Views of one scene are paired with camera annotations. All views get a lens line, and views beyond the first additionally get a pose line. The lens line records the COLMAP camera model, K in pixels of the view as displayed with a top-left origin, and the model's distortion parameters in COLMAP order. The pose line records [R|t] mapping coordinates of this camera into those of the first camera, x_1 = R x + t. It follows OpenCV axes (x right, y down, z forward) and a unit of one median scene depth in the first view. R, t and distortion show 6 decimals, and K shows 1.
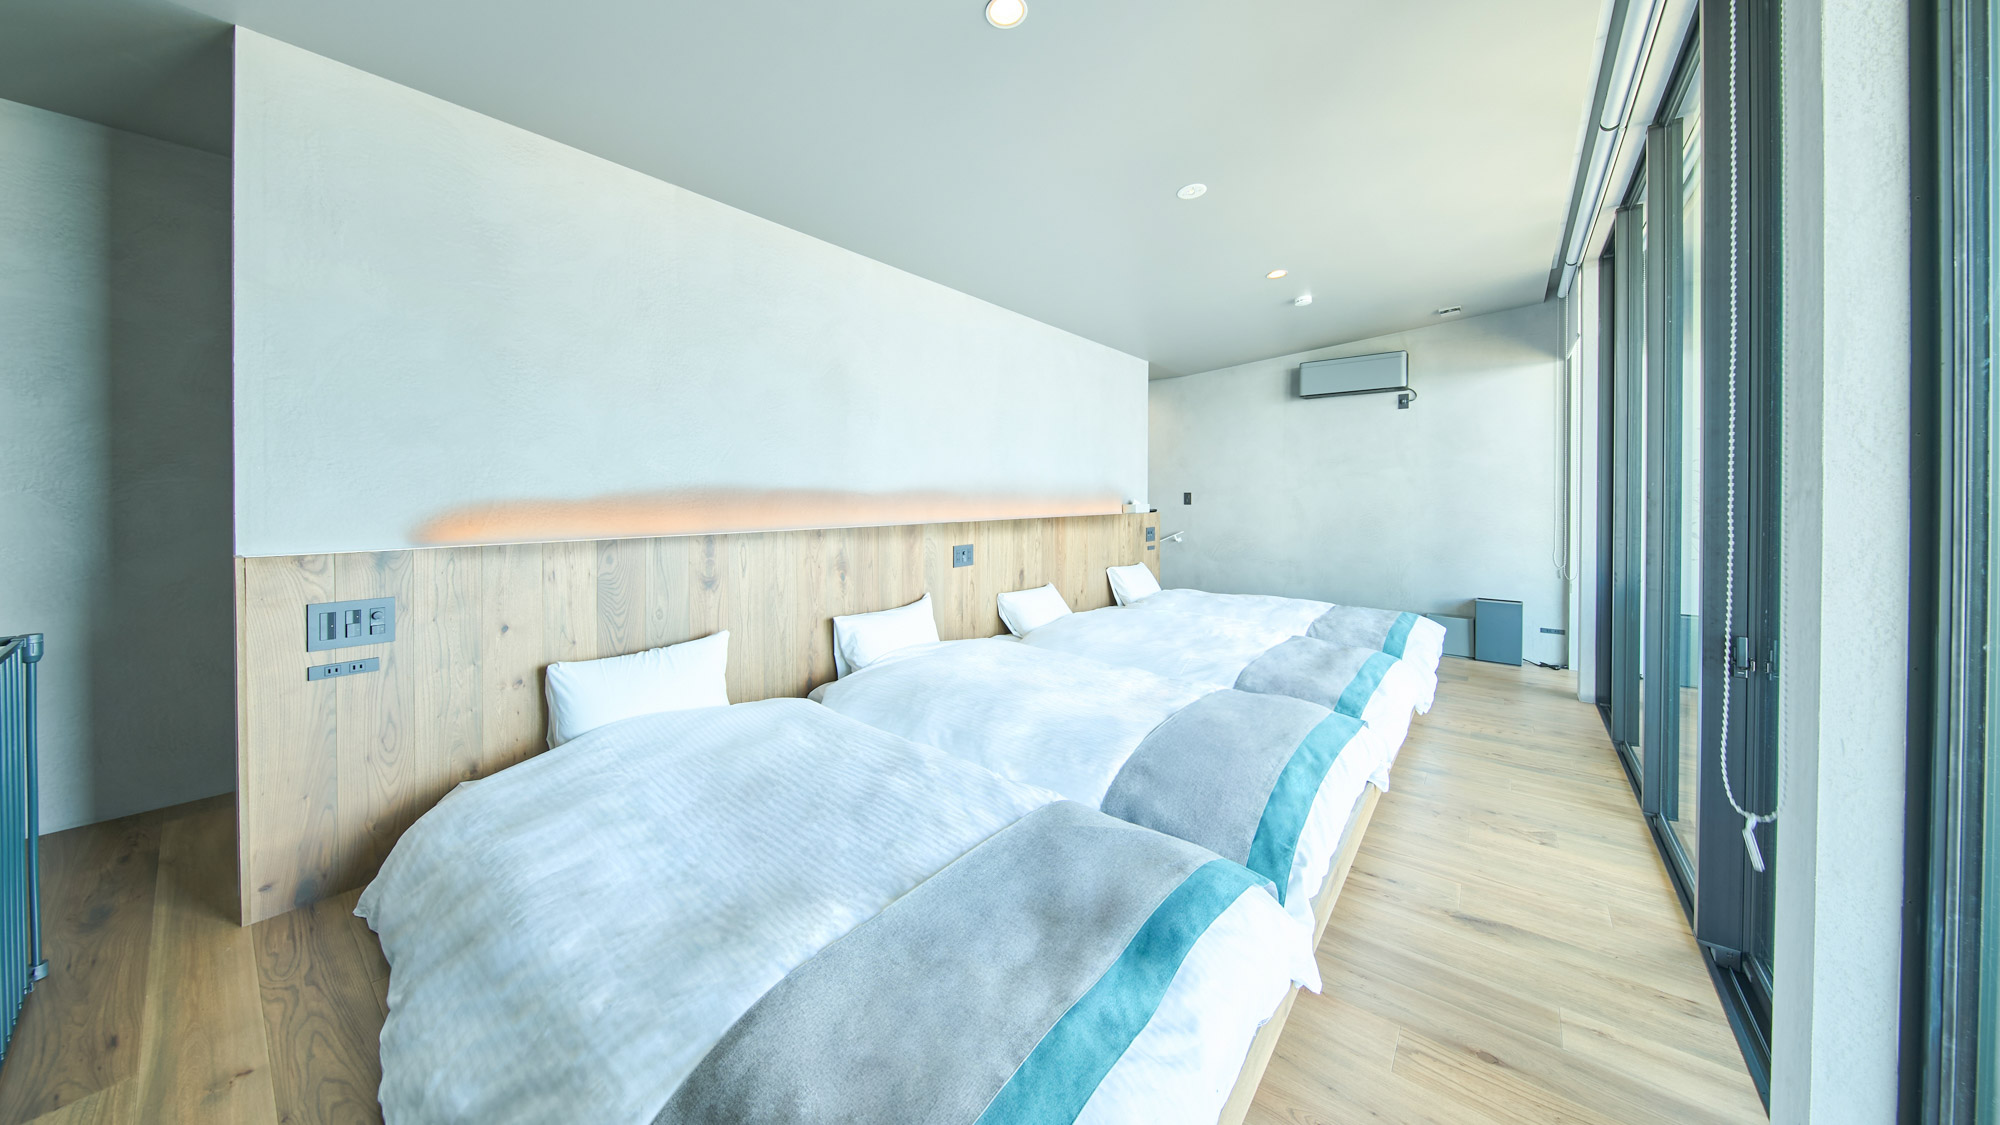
lens RADIAL K [[609.5, 0, 1051.4], [0, 609.5, 501.9], [0, 0, 1]] dist [0.000171, -0.000002]
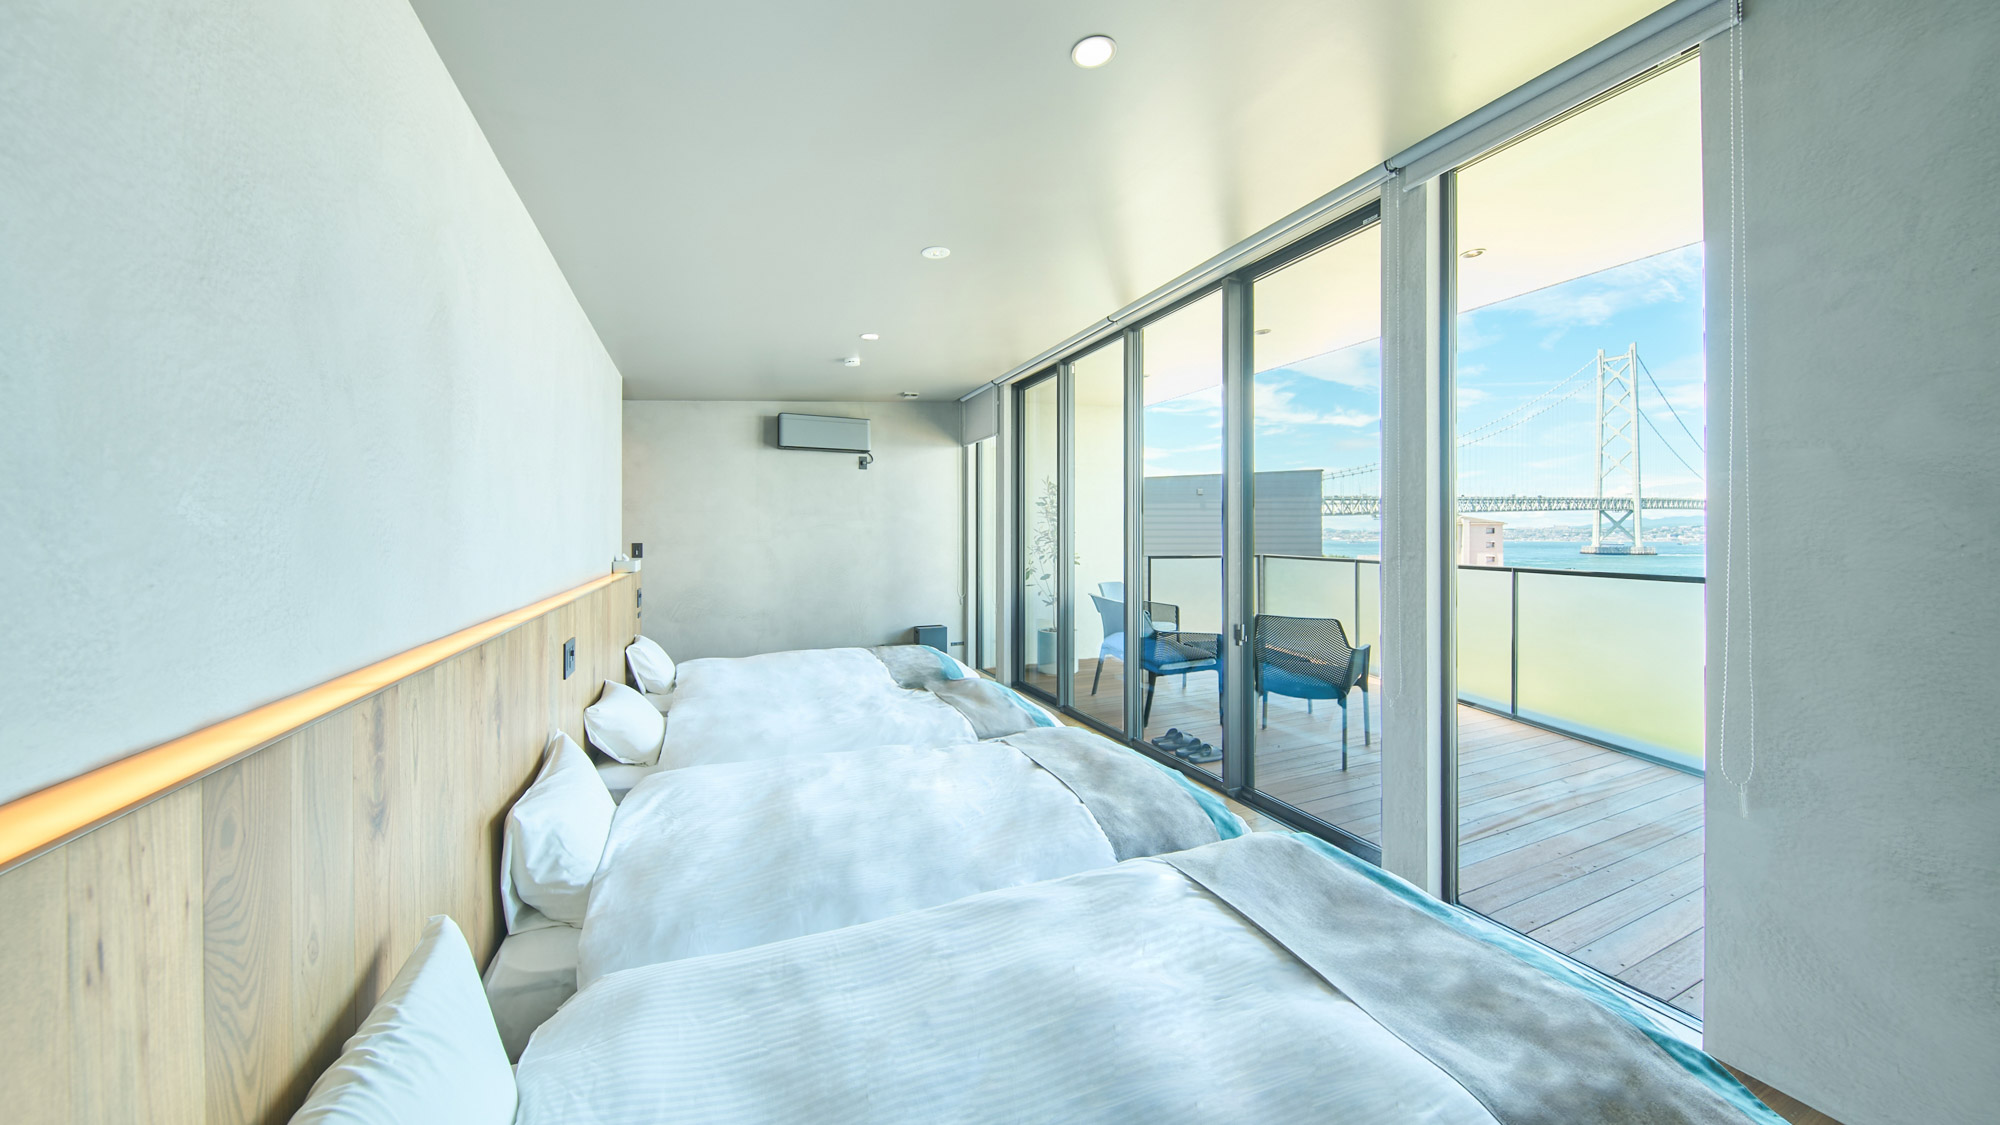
lens RADIAL K [[626.4, 0, 997.8], [0, 626.4, 537.6], [0, 0, 1]] dist [0.000296, -0.000017]
pose [[0.475812, 0.000962, 0.879546, -0.335924], [0.006614, 0.999967, -0.004672, -0.017450], [-0.879522, 0.008040, 0.475790, 0.218849]]
